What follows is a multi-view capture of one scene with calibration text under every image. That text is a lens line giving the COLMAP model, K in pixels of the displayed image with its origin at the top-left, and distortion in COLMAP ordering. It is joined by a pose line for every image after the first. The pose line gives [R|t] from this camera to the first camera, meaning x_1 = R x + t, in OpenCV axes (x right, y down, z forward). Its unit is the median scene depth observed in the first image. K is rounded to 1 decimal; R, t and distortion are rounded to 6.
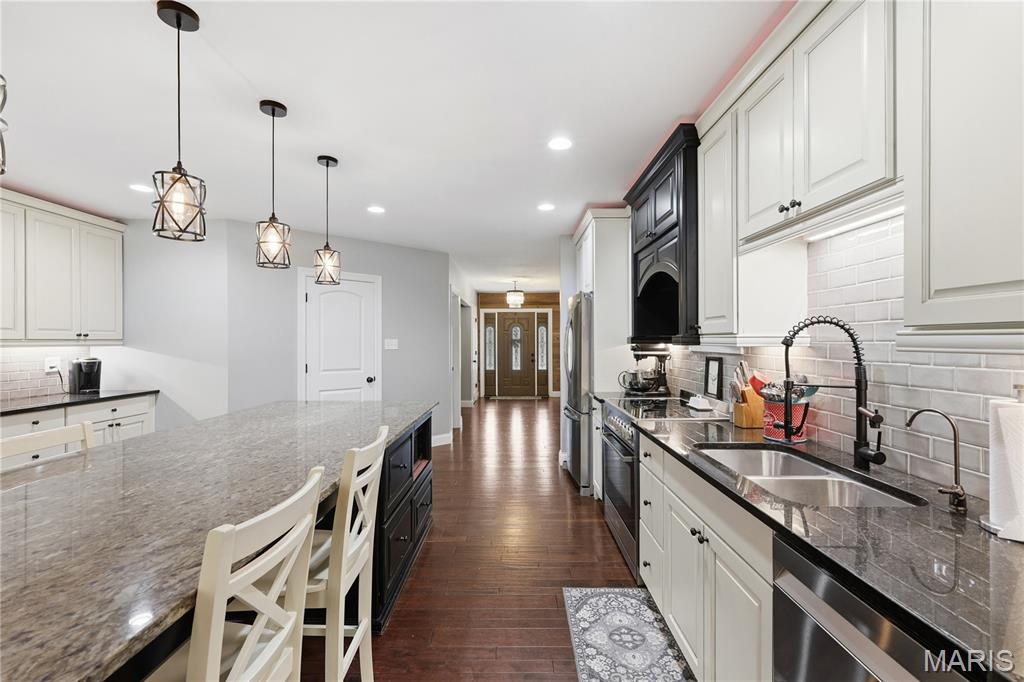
lens RADIAL K [[446.6, 0, 510.2], [0, 446.6, 341.8], [0, 0, 1]] dist [0.002665, -0.001418]
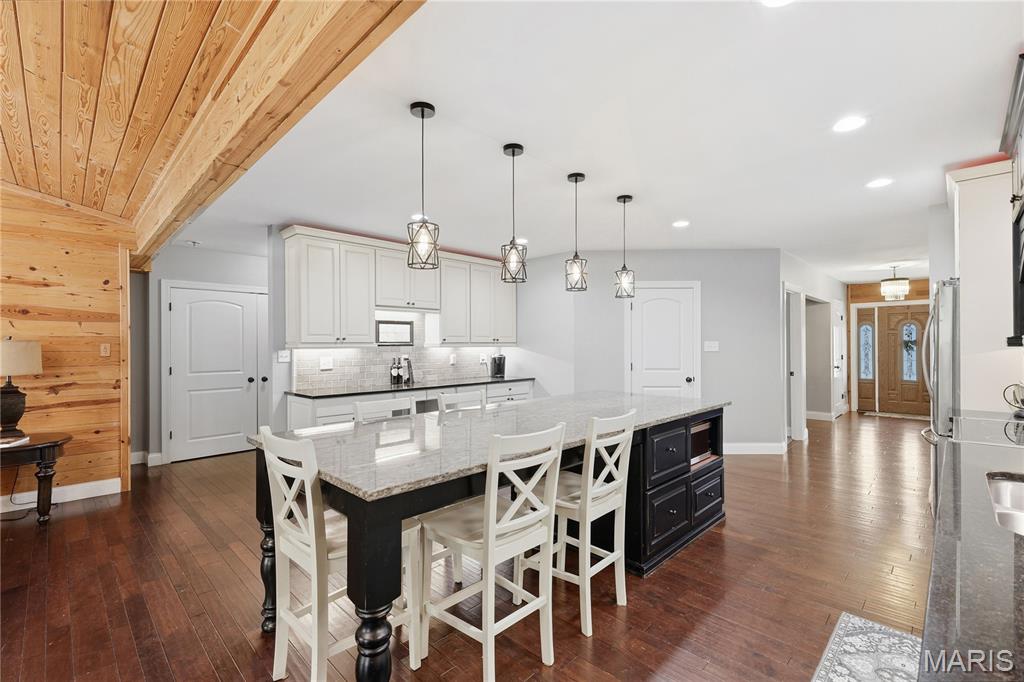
lens RADIAL K [[446.6, 0, 508.1], [0, 446.6, 344.9], [0, 0, 1]] dist [0.002665, -0.001418]
pose [[0.711815, 0.000040, -0.702367, 0.179341], [0.001105, 0.999999, 0.001177, 0.000738], [0.702367, -0.001614, 0.711814, -0.088880]]
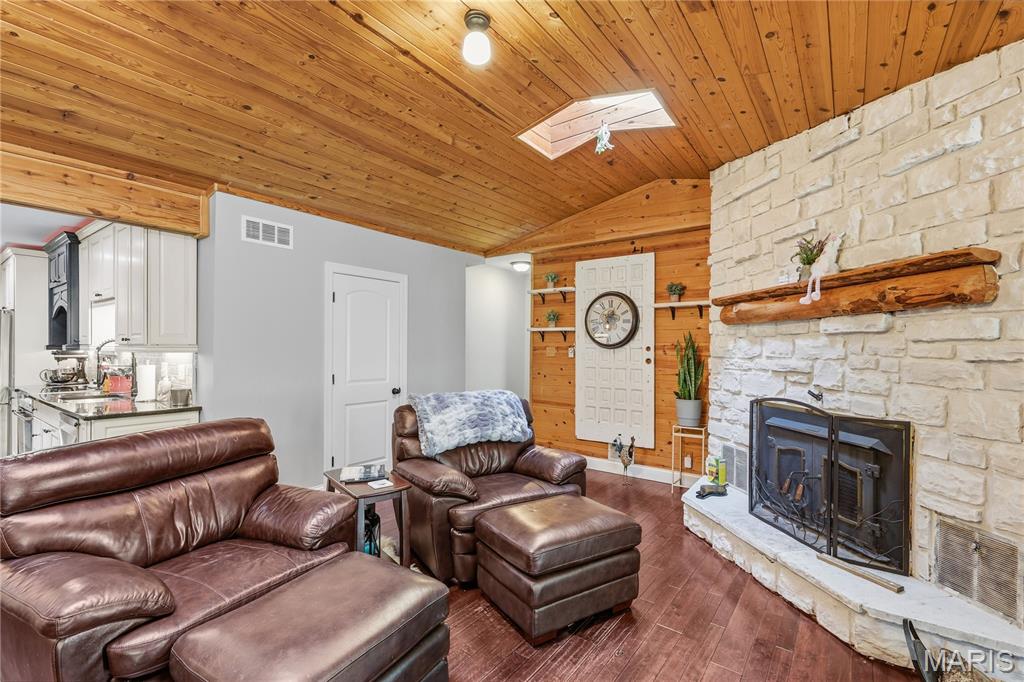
lens RADIAL K [[446.6, 0, 509.5], [0, 446.6, 348.3], [0, 0, 1]] dist [0.002665, -0.001418]
pose [[0.588699, 0.005553, 0.808333, -0.018564], [-0.005578, 0.999981, -0.002807, -0.002581], [-0.808333, -0.002856, 0.588719, -0.985280]]
